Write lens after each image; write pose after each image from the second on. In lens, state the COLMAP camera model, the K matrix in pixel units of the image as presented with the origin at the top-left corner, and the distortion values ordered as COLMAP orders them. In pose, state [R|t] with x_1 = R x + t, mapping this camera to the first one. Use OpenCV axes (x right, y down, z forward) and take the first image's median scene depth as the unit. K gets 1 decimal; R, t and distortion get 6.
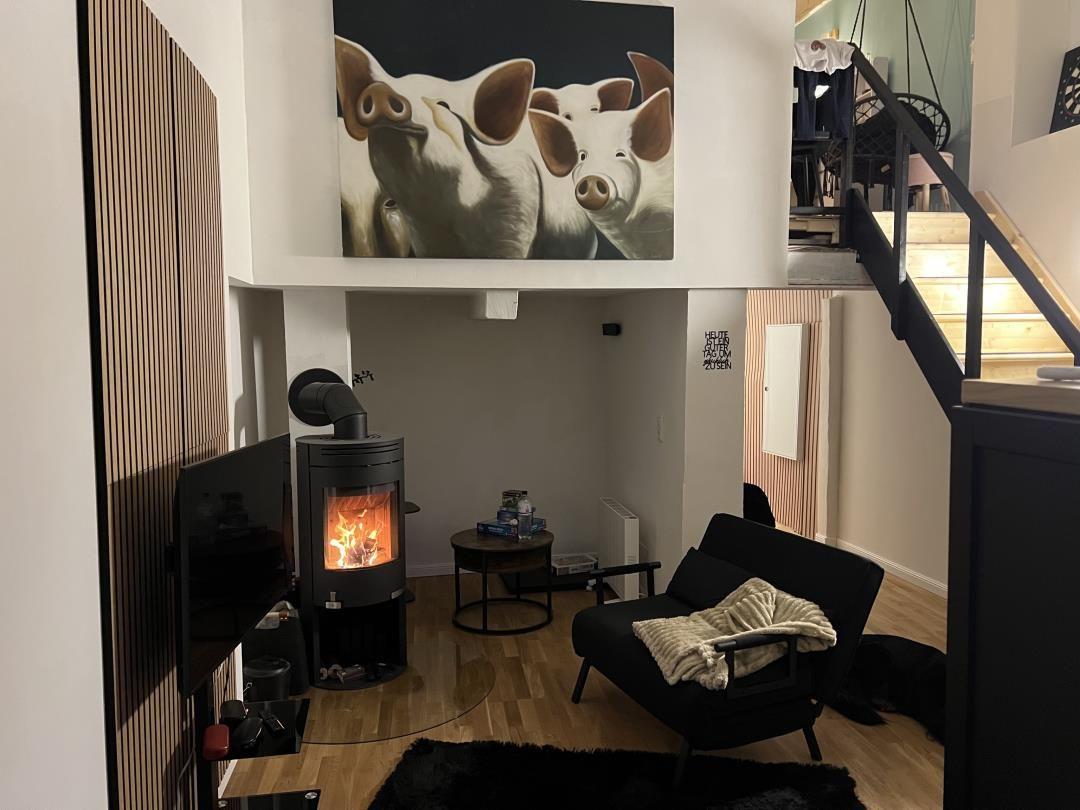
lens RADIAL K [[813.2, 0, 535.9], [0, 813.2, 405.4], [0, 0, 1]] dist [-0.006735, -0.004793]
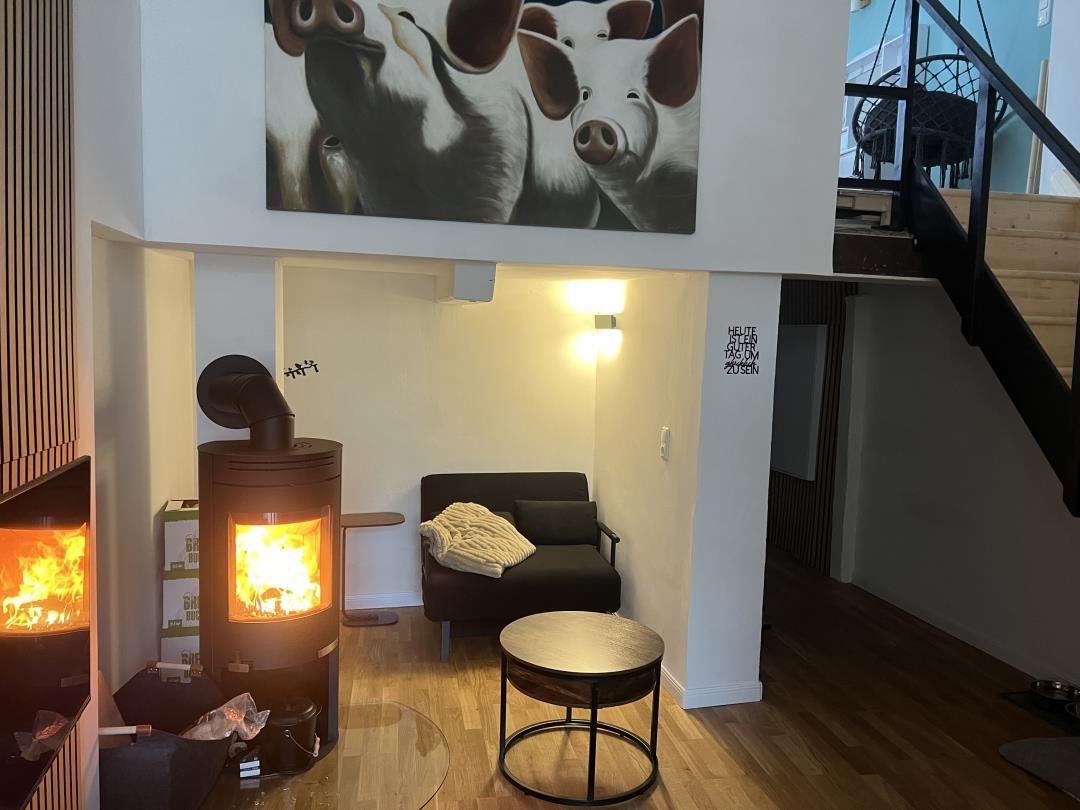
lens RADIAL K [[813.2, 0, 550.2], [0, 813.2, 407.8], [0, 0, 1]] dist [-0.006735, -0.004793]
pose [[0.998084, 0.033515, 0.052016, -0.006340], [-0.033870, 0.999409, 0.005950, -0.010177], [-0.051786, -0.007700, 0.998629, 0.222480]]
